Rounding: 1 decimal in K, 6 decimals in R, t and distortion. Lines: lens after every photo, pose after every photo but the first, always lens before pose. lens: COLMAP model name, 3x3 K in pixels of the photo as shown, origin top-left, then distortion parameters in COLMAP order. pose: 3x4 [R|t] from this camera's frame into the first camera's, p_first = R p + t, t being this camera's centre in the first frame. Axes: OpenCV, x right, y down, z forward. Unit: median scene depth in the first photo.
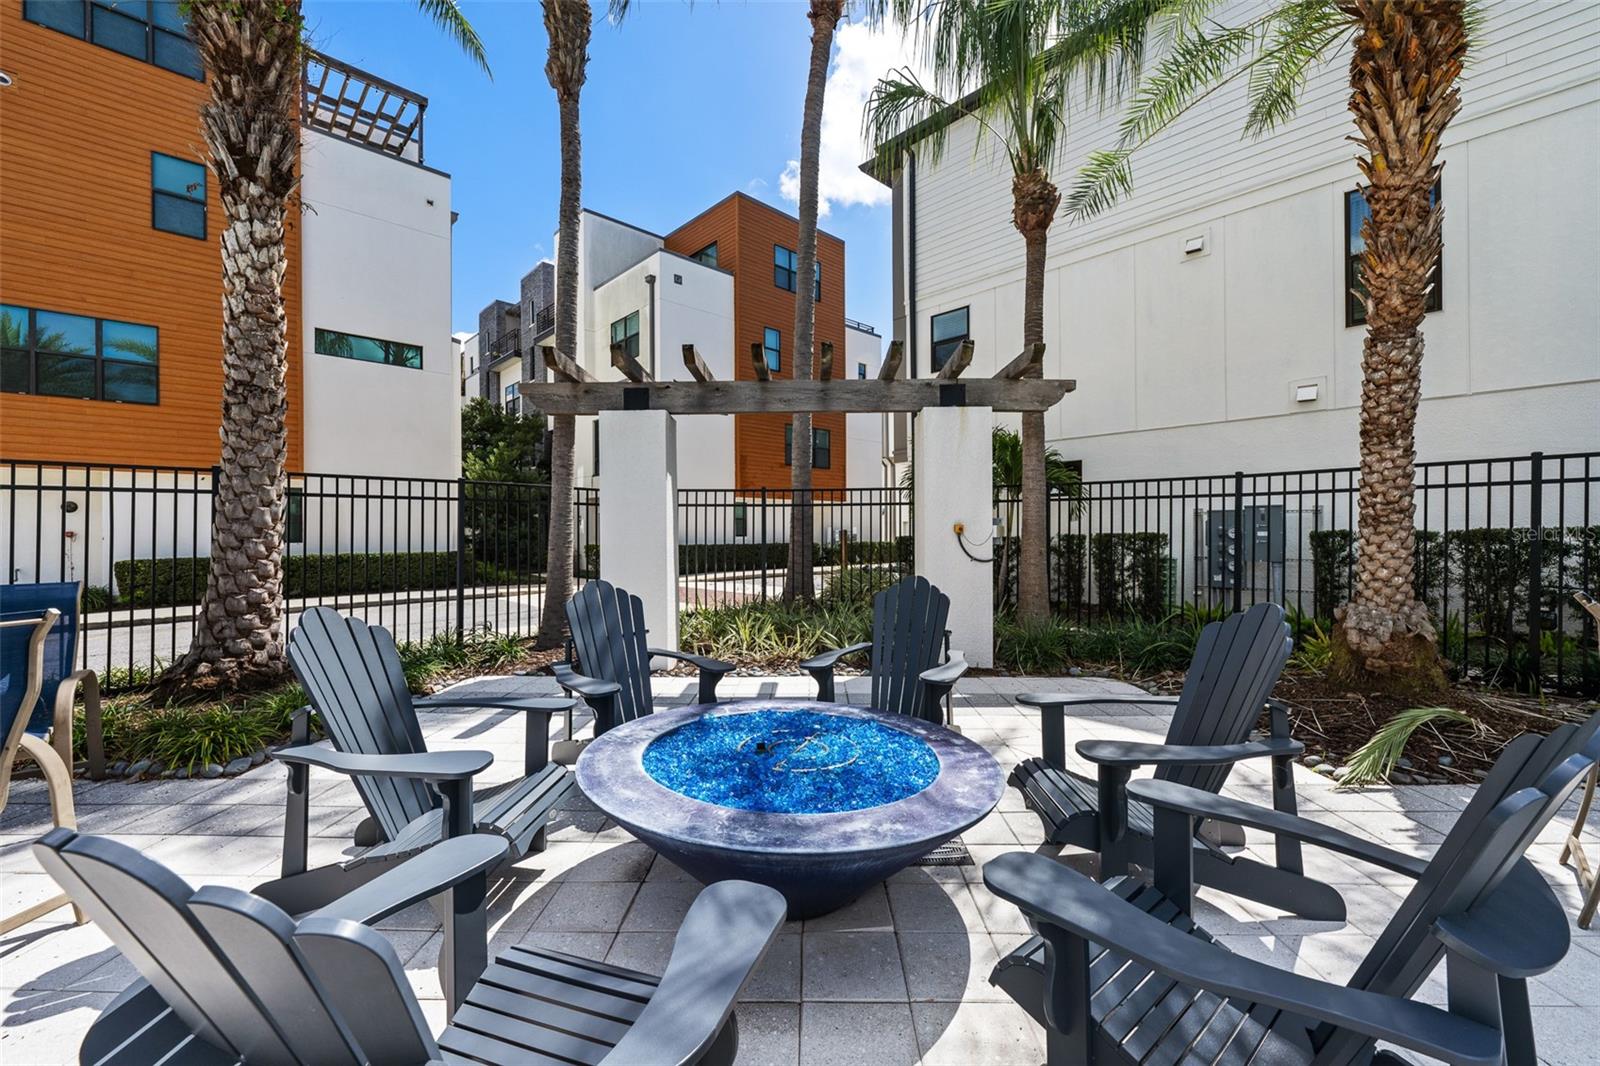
lens RADIAL K [[637.6, 0, 799.8], [0, 637.6, 528.5], [0, 0, 1]] dist [-0.000245, 0.000272]
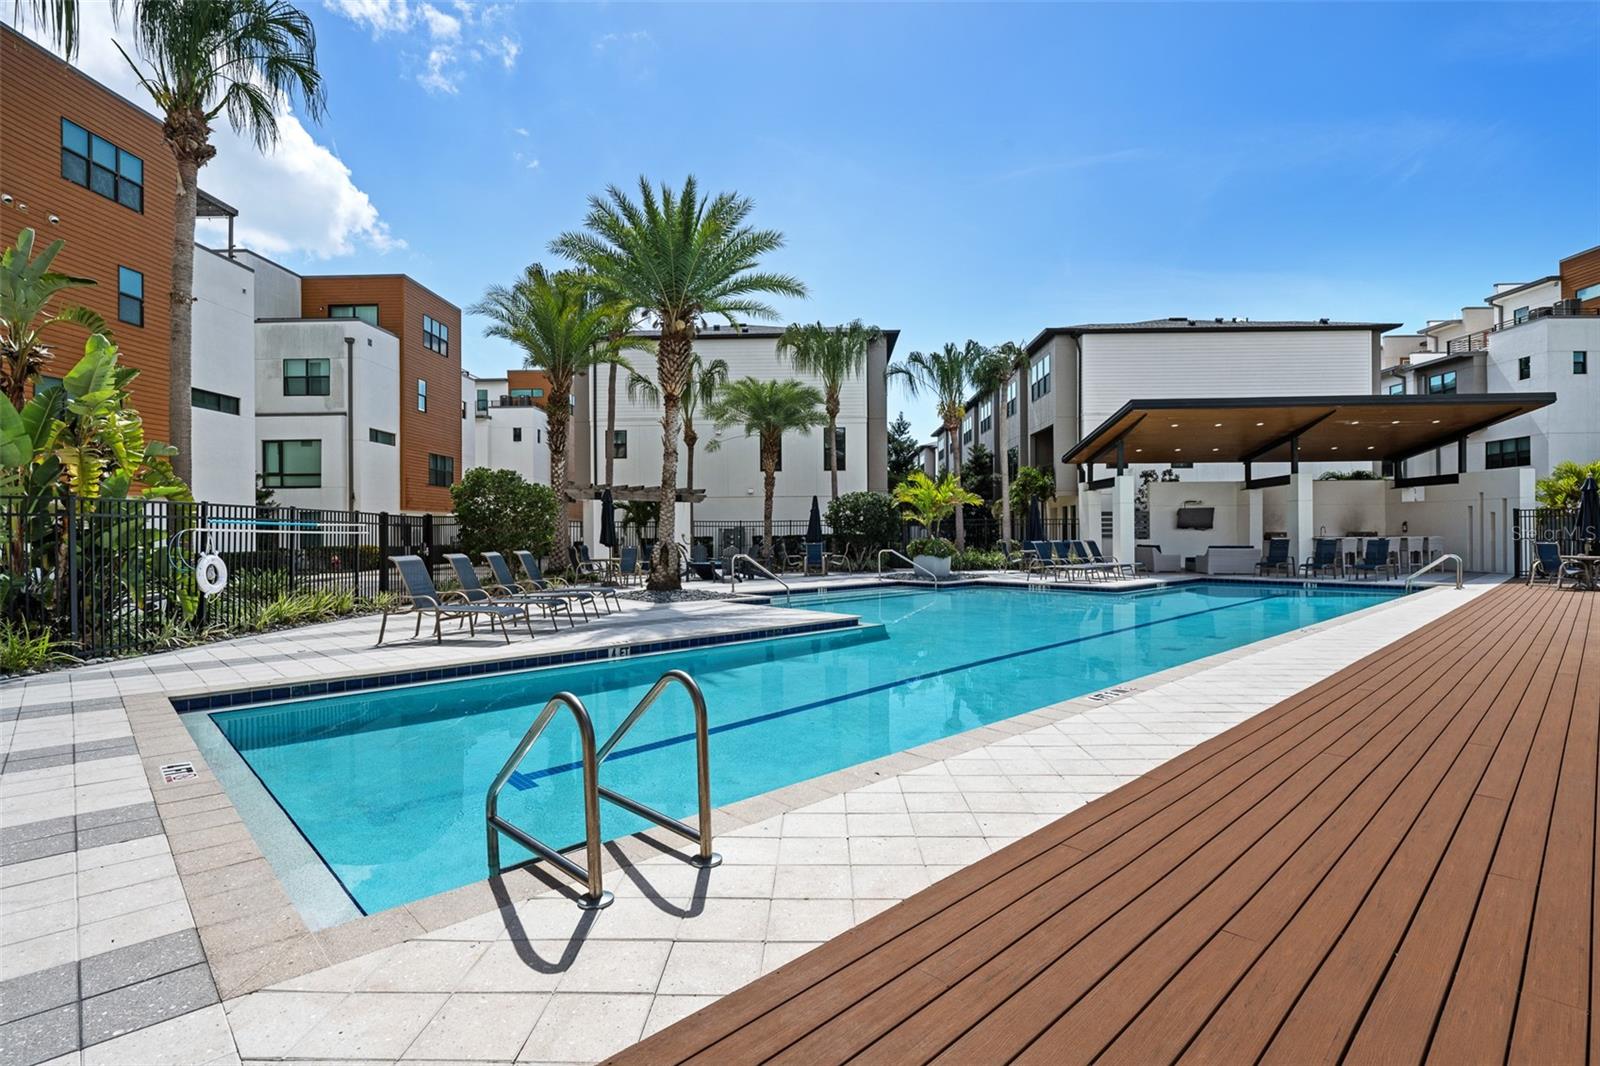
lens RADIAL K [[787.4, 0, 795.5], [0, 787.4, 534.3], [0, 0, 1]] dist [-0.001158, 0.000039]
pose [[0.721078, 0.001542, 0.692852, -1.068792], [-0.002387, 0.999997, 0.000260, -0.002457], [-0.692850, -0.001841, 0.721079, -1.202776]]
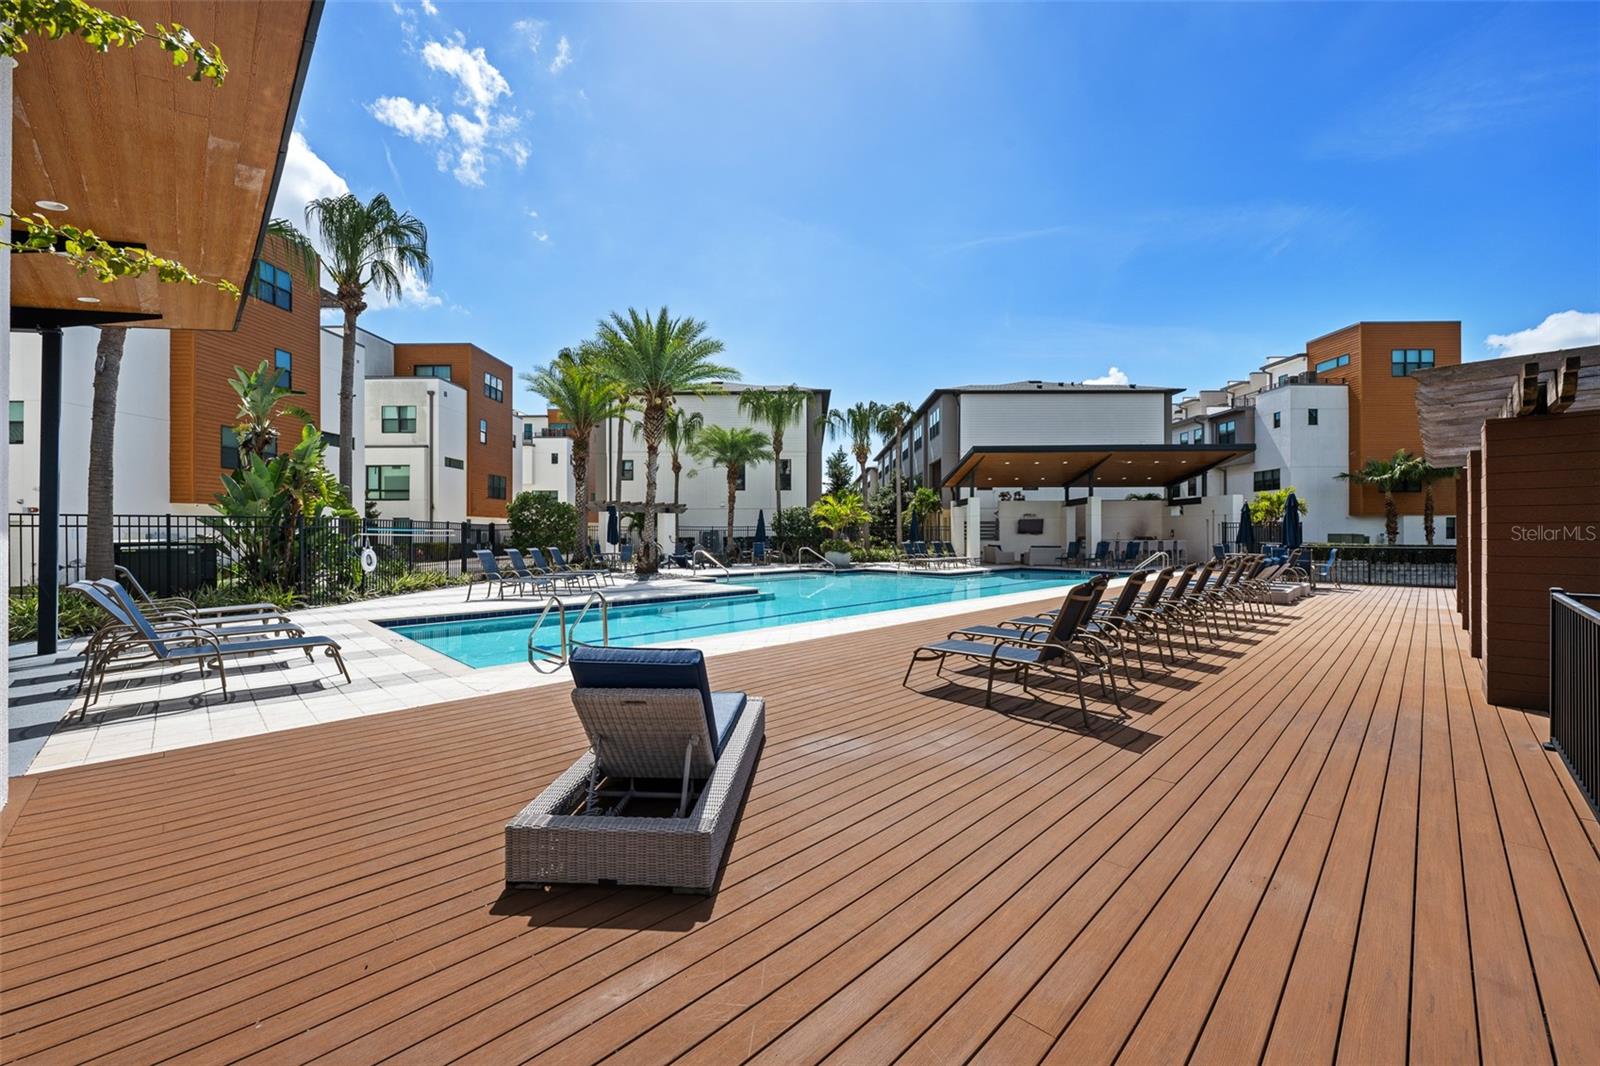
lens RADIAL K [[637.6, 0, 796.3], [0, 637.6, 532.5], [0, 0, 1]] dist [-0.000245, 0.000272]
pose [[0.706710, 0.007037, 0.707468, -1.192604], [-0.007602, 0.999968, -0.002353, -0.011164], [-0.707463, -0.003715, 0.706741, -1.506388]]
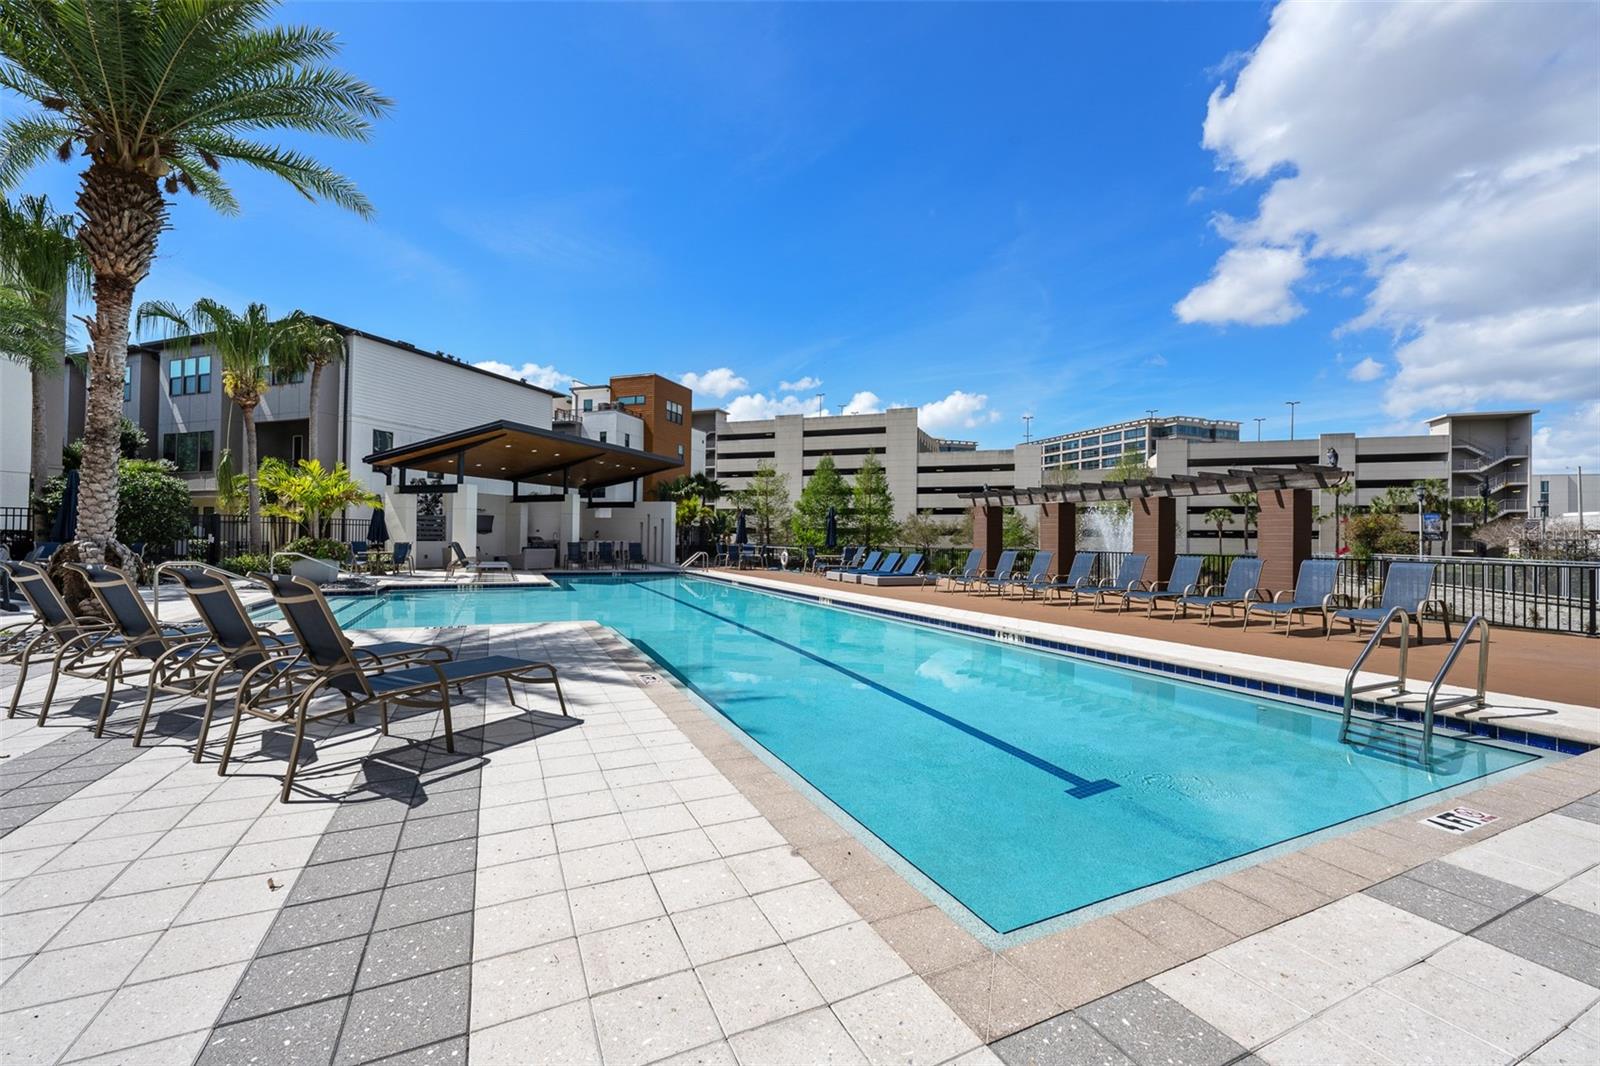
lens RADIAL K [[637.6, 0, 810.6], [0, 637.6, 530.8], [0, 0, 1]] dist [-0.000245, 0.000272]
pose [[-0.444493, 0.013715, 0.895677, -1.121435], [-0.012831, 0.999683, -0.021676, 0.005426], [-0.895691, -0.021127, -0.444176, -0.481894]]
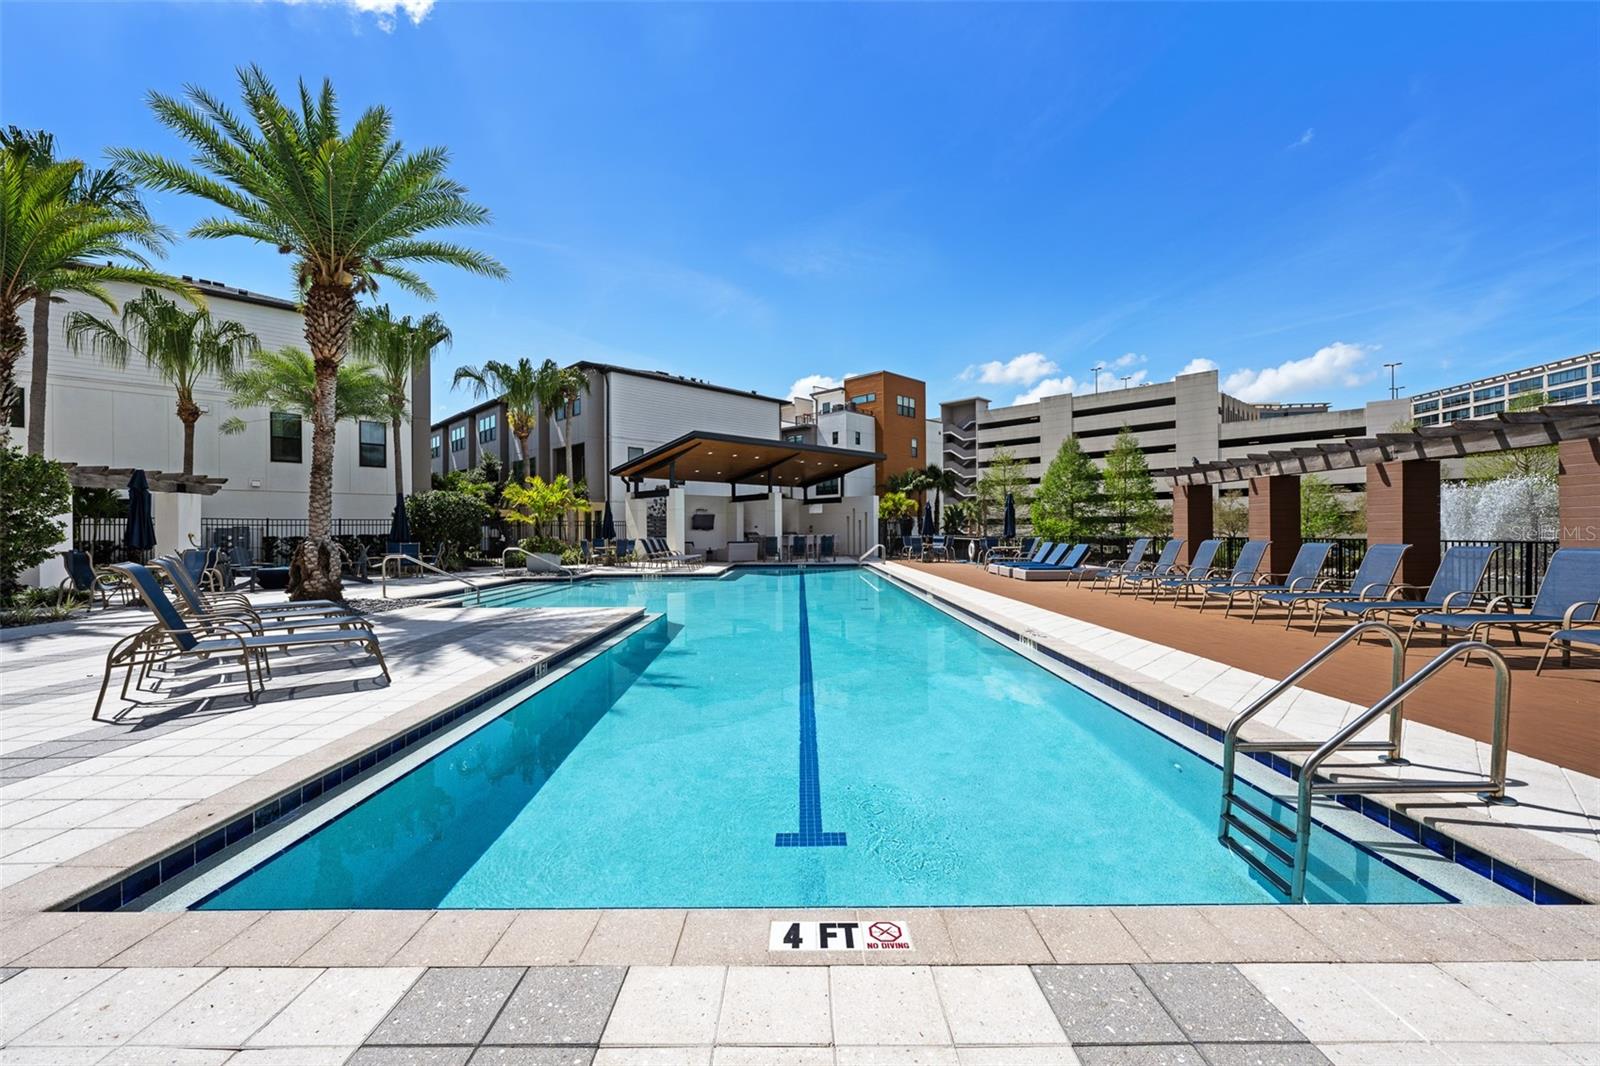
lens RADIAL K [[637.6, 0, 807.2], [0, 637.6, 528.5], [0, 0, 1]] dist [-0.000245, 0.000272]
pose [[-0.015893, 0.012424, 0.999796, -1.170821], [0.003173, 0.999918, -0.012375, 0.005825], [-0.999869, 0.002976, -0.015931, -0.776538]]
